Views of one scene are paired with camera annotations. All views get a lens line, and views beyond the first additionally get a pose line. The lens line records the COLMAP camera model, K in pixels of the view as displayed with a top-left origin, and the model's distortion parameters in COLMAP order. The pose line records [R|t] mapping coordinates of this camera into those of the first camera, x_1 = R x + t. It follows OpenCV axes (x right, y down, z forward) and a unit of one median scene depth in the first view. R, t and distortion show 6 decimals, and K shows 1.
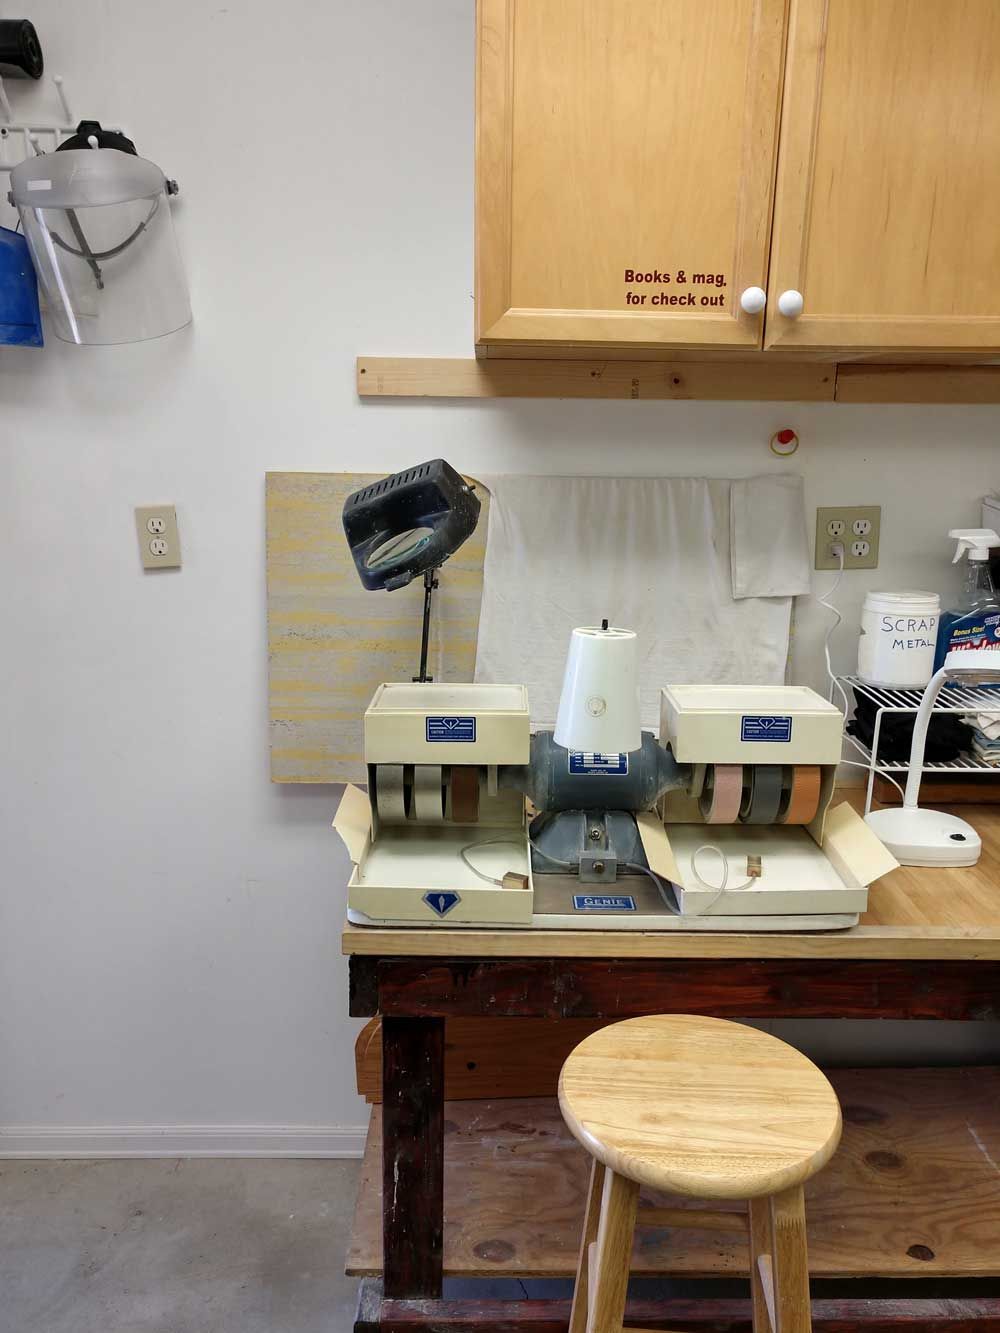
lens RADIAL K [[1032.8, 0, 496.2], [0, 1032.8, 668.9], [0, 0, 1]] dist [0.025949, -0.007420]
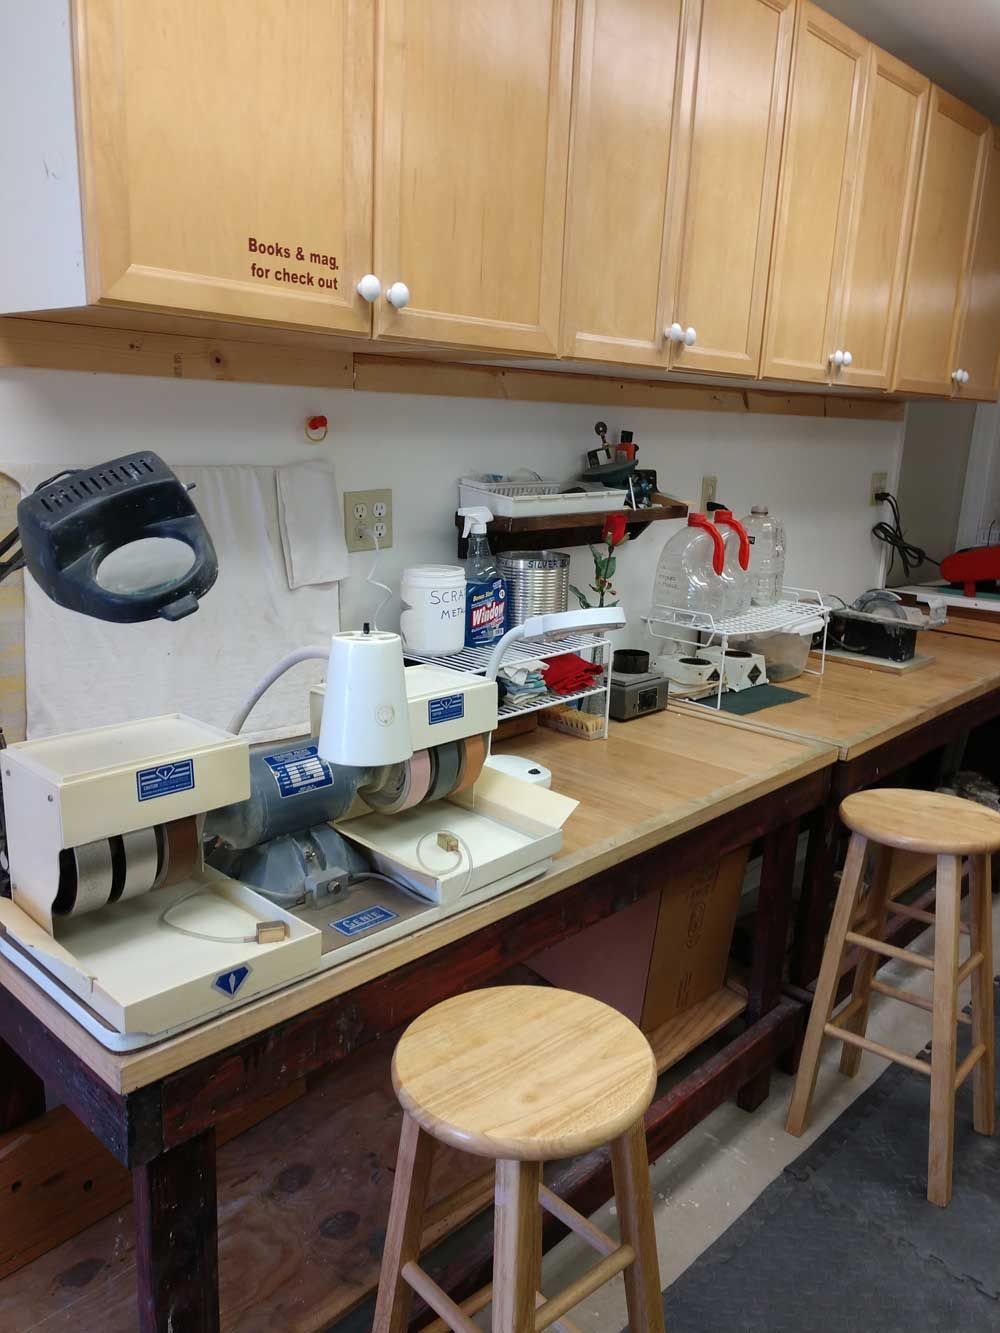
lens RADIAL K [[1032.8, 0, 499.5], [0, 1032.8, 667.2], [0, 0, 1]] dist [0.025949, -0.007420]
pose [[0.690271, -0.155013, 0.706751, -0.419199], [0.138010, 0.987055, 0.081700, -0.059302], [-0.710267, 0.041144, 0.702729, 0.224157]]
